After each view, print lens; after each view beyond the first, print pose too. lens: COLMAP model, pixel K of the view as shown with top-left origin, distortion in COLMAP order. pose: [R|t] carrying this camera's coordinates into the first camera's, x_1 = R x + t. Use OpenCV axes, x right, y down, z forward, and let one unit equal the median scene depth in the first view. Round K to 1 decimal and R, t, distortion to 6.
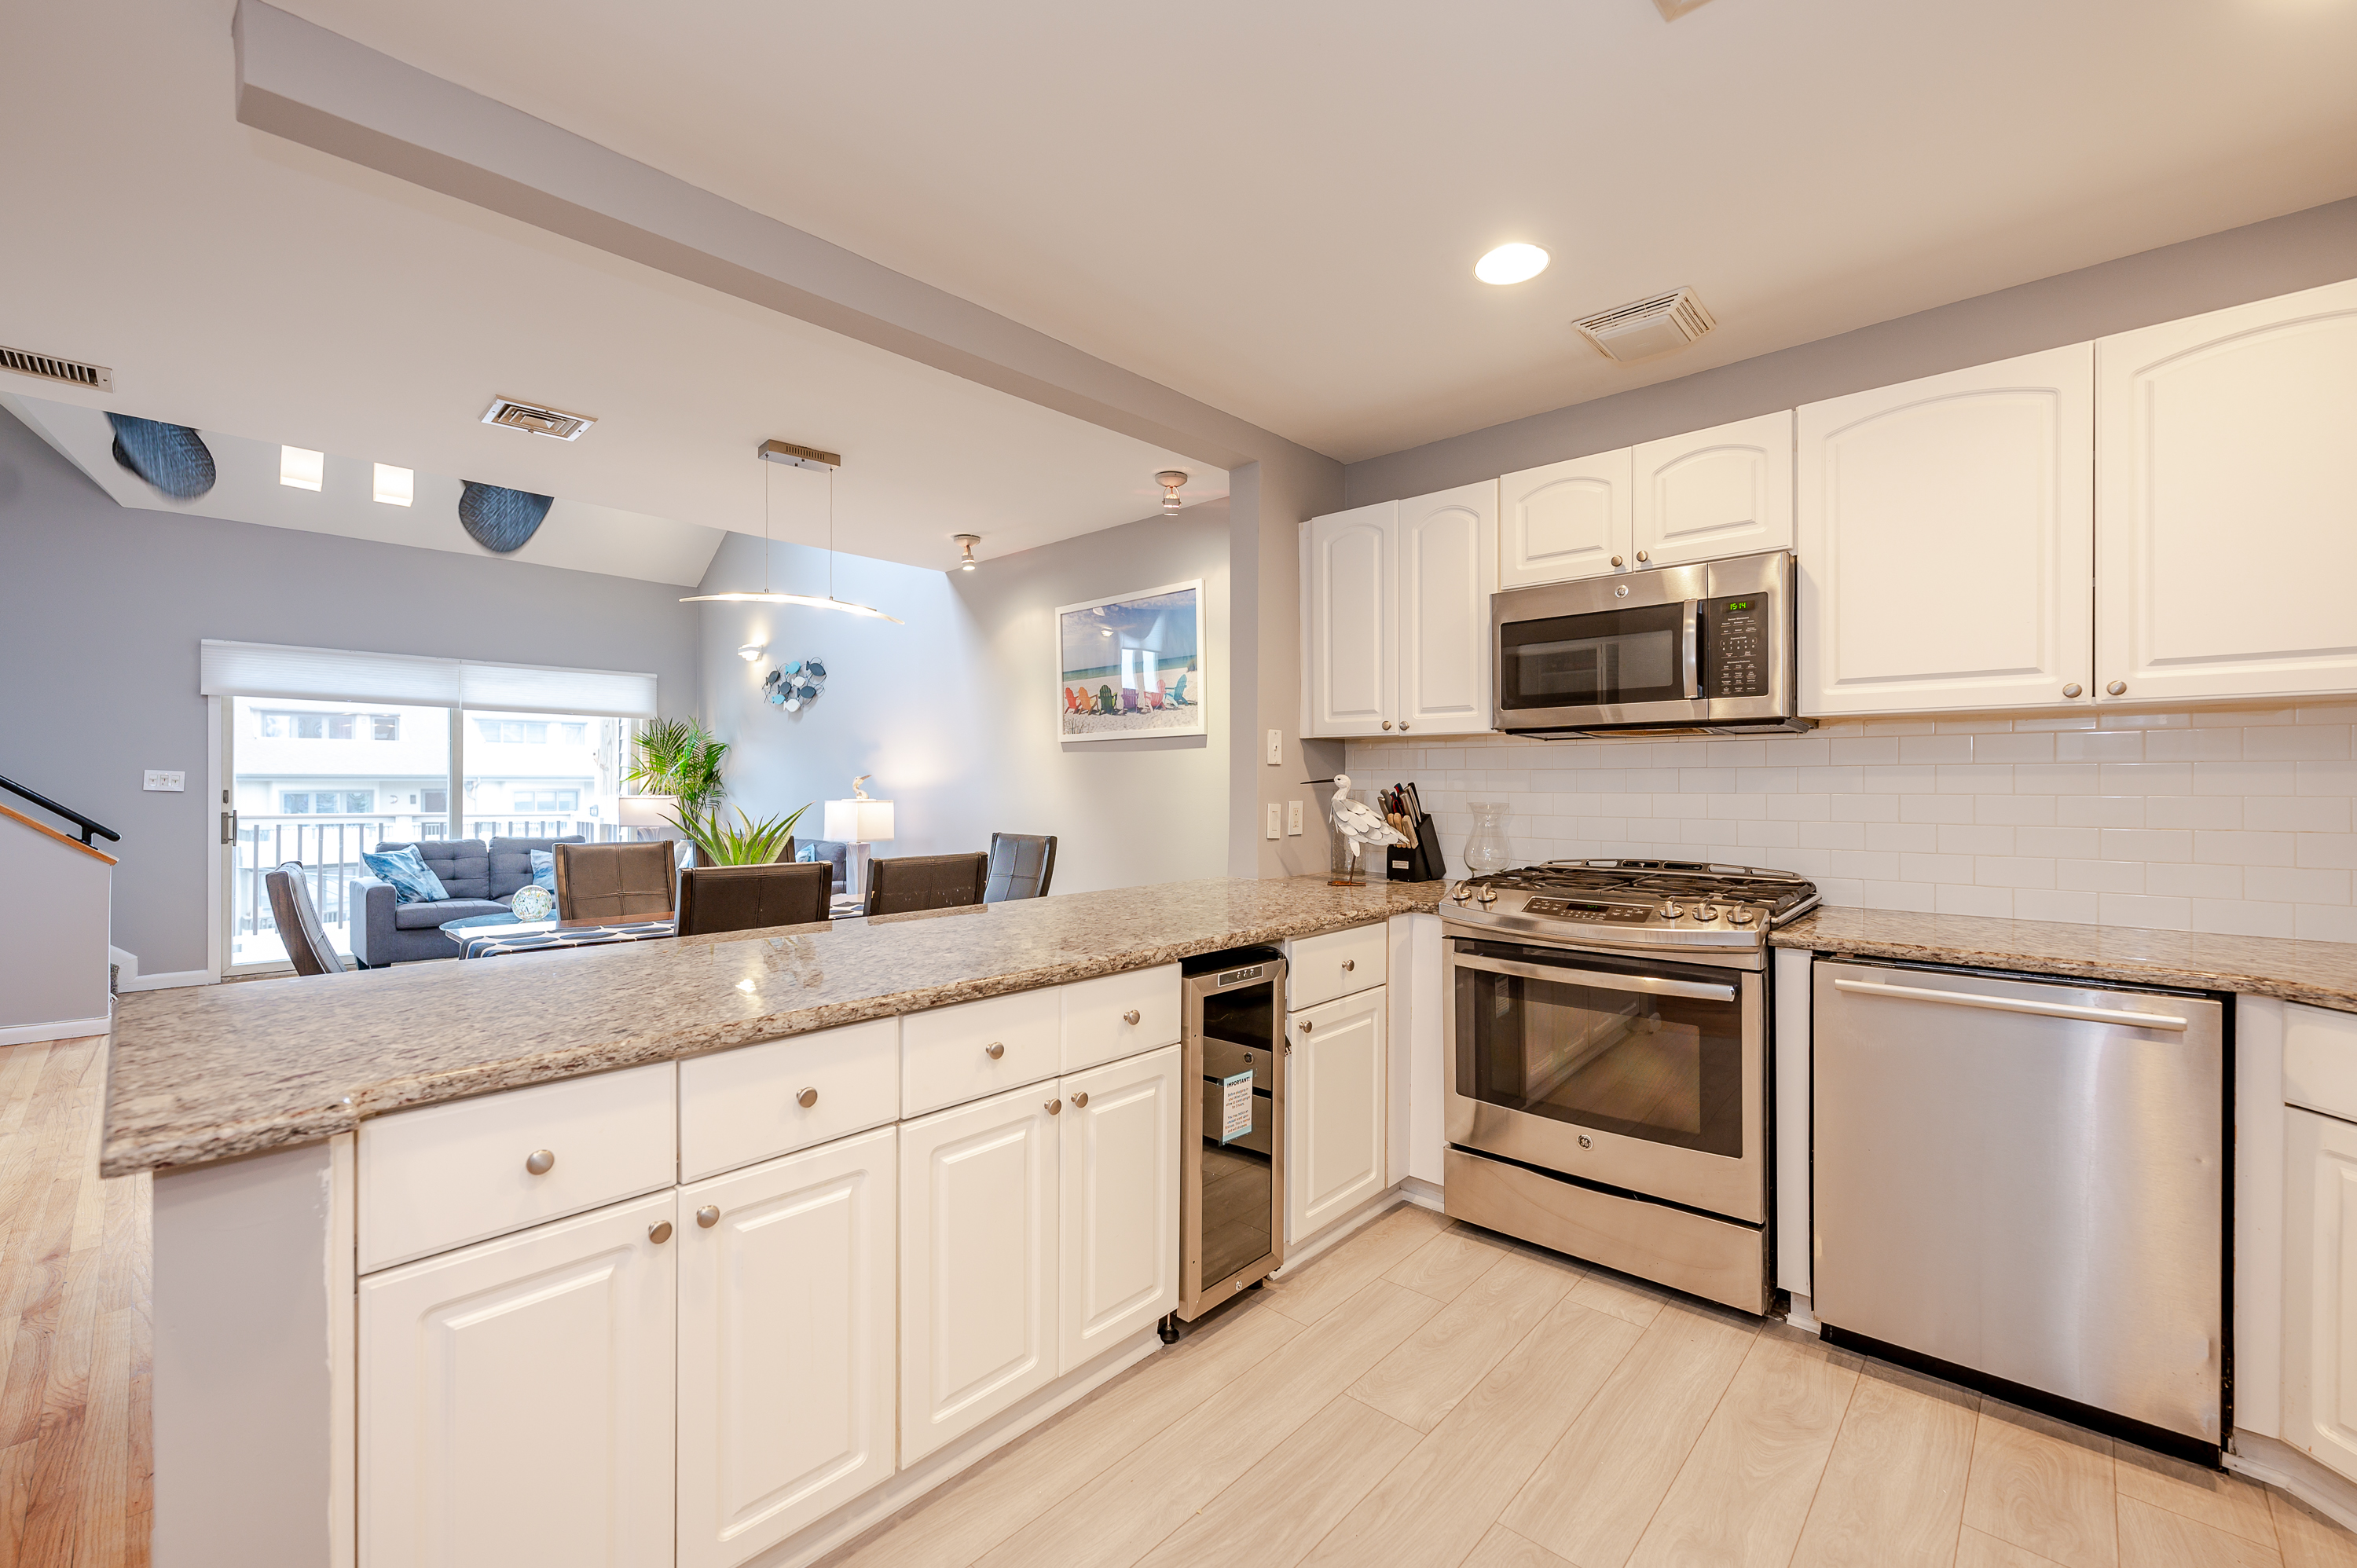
lens RADIAL K [[968.2, 0, 1180.1], [0, 968.2, 786.2], [0, 0, 1]] dist [-0.000061, 0.000039]
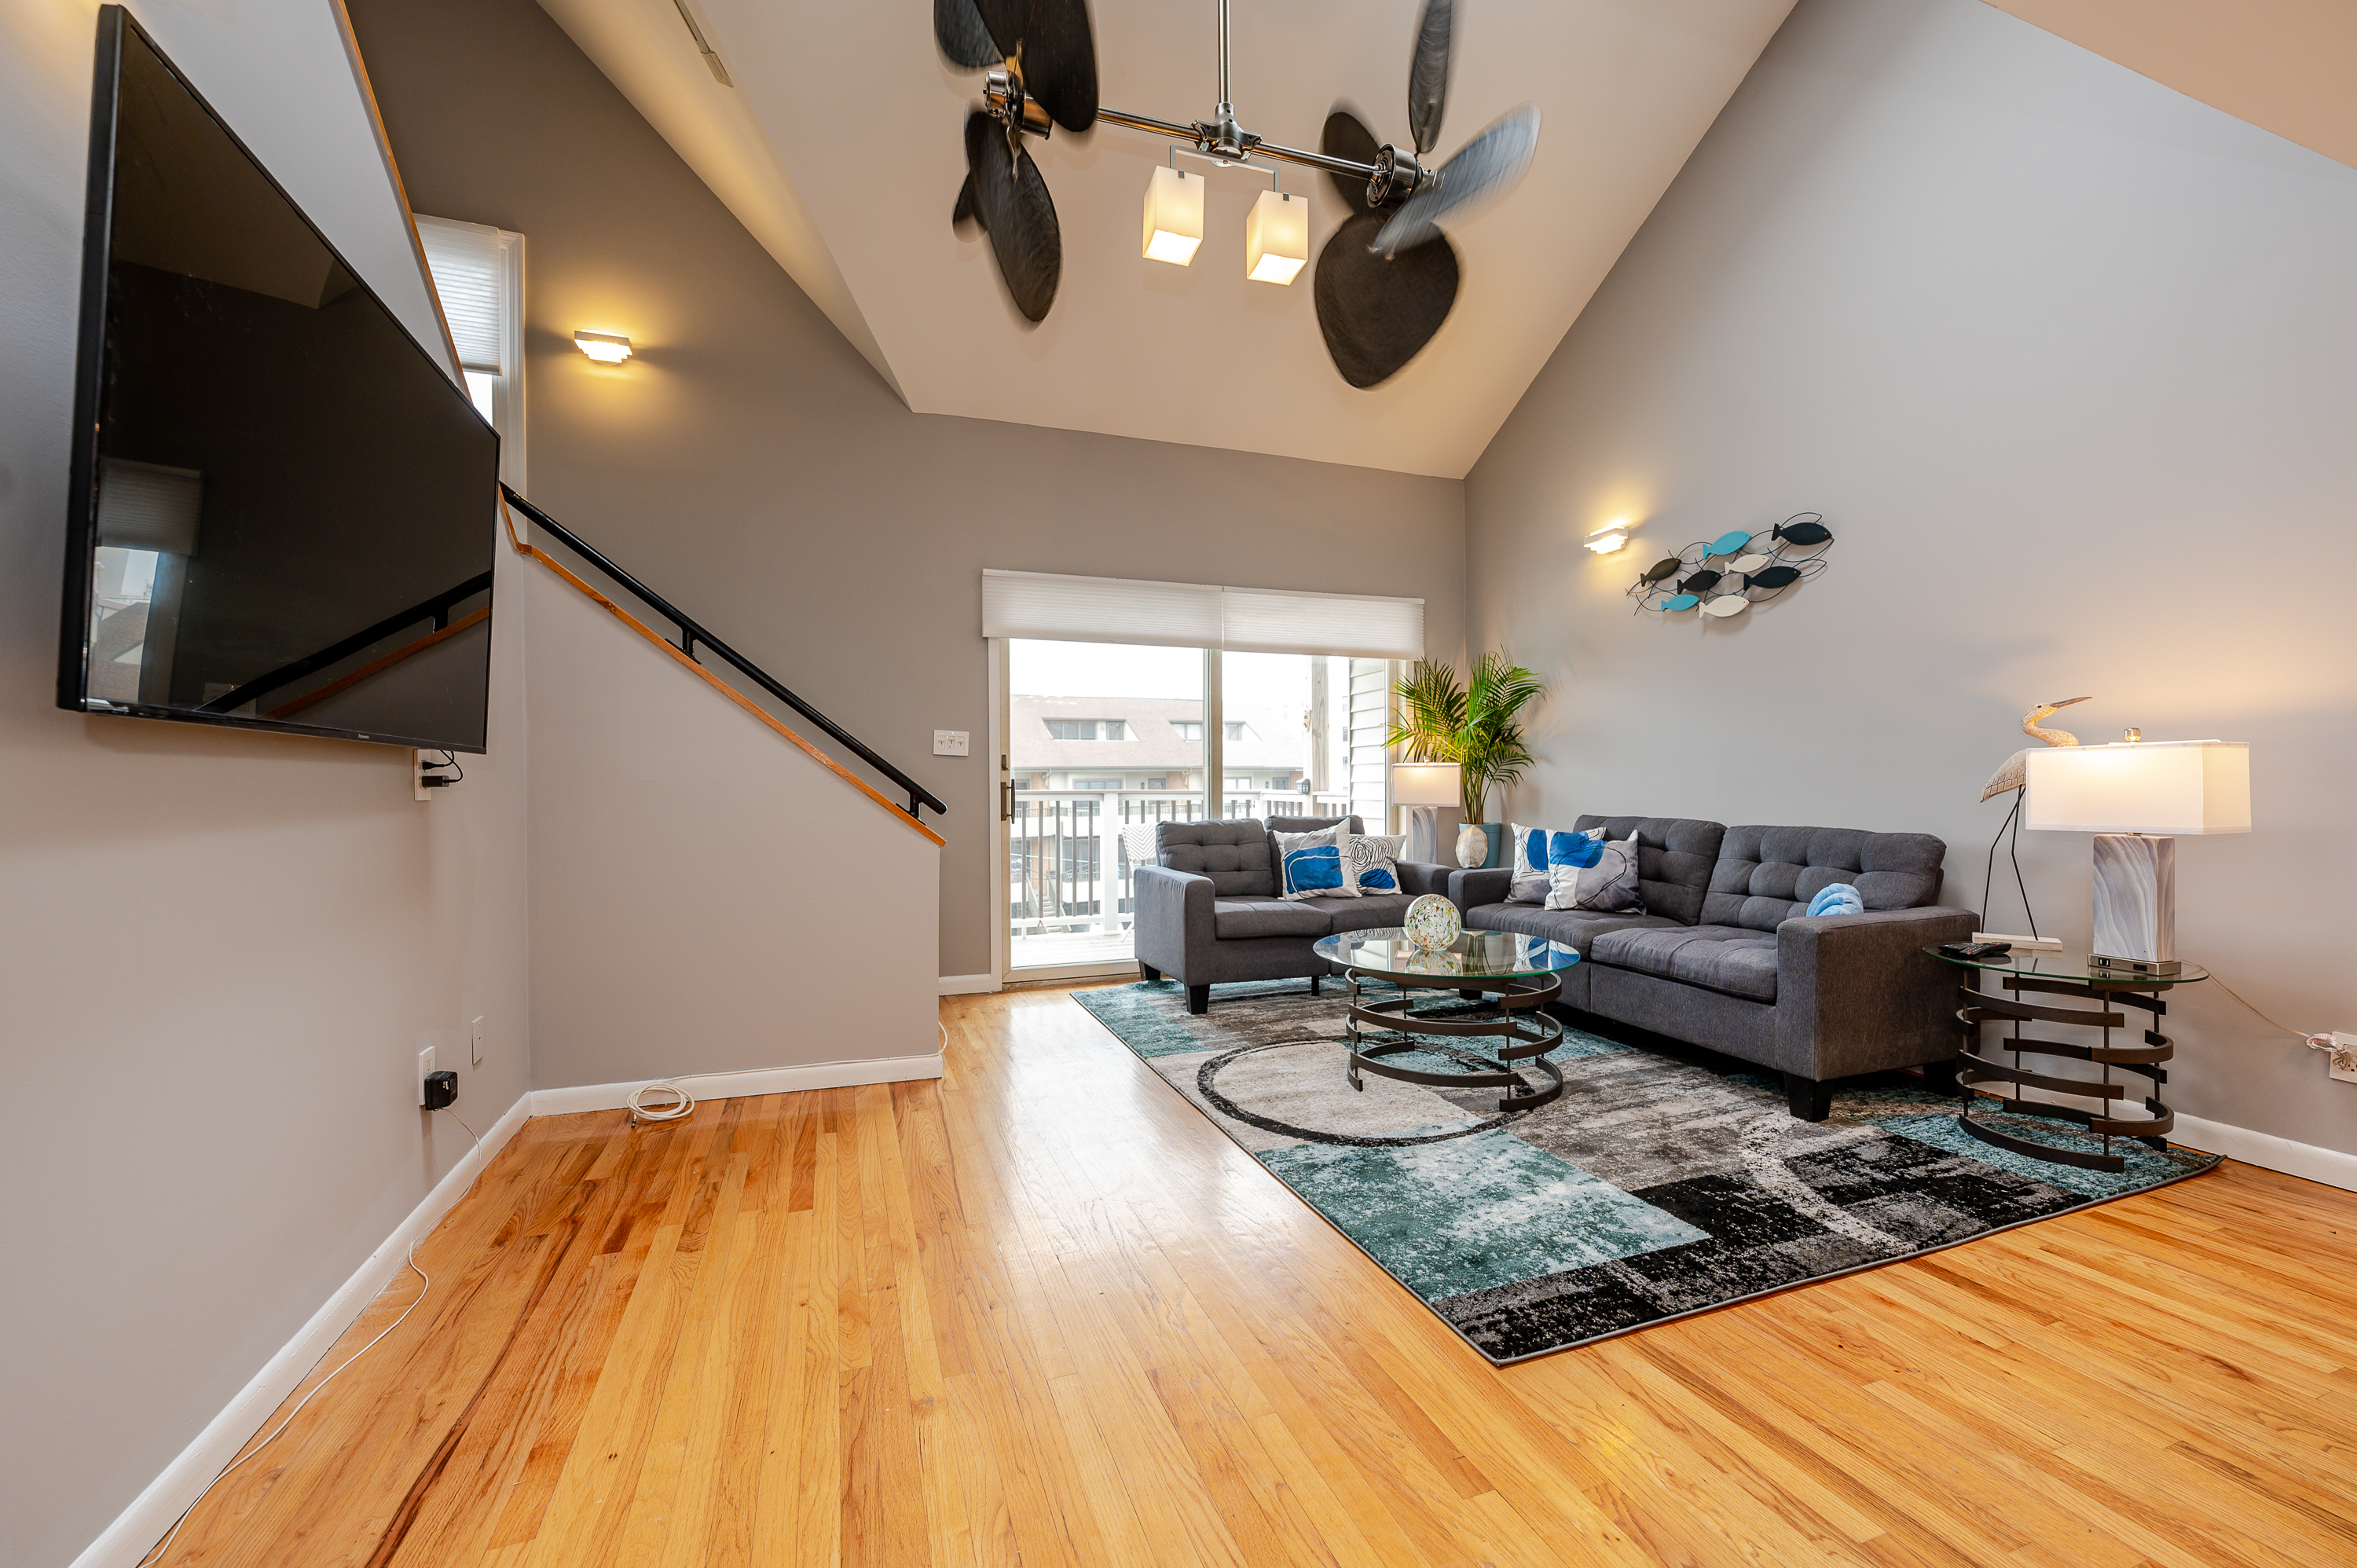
lens RADIAL K [[936.3, 0, 1178.0], [0, 936.3, 786.5], [0, 0, 1]] dist [-0.000682, 0.000515]
pose [[0.894348, -0.003175, -0.447360, -1.024952], [0.007588, 0.999939, 0.008074, 0.052192], [0.447307, -0.010616, 0.894317, 0.734951]]
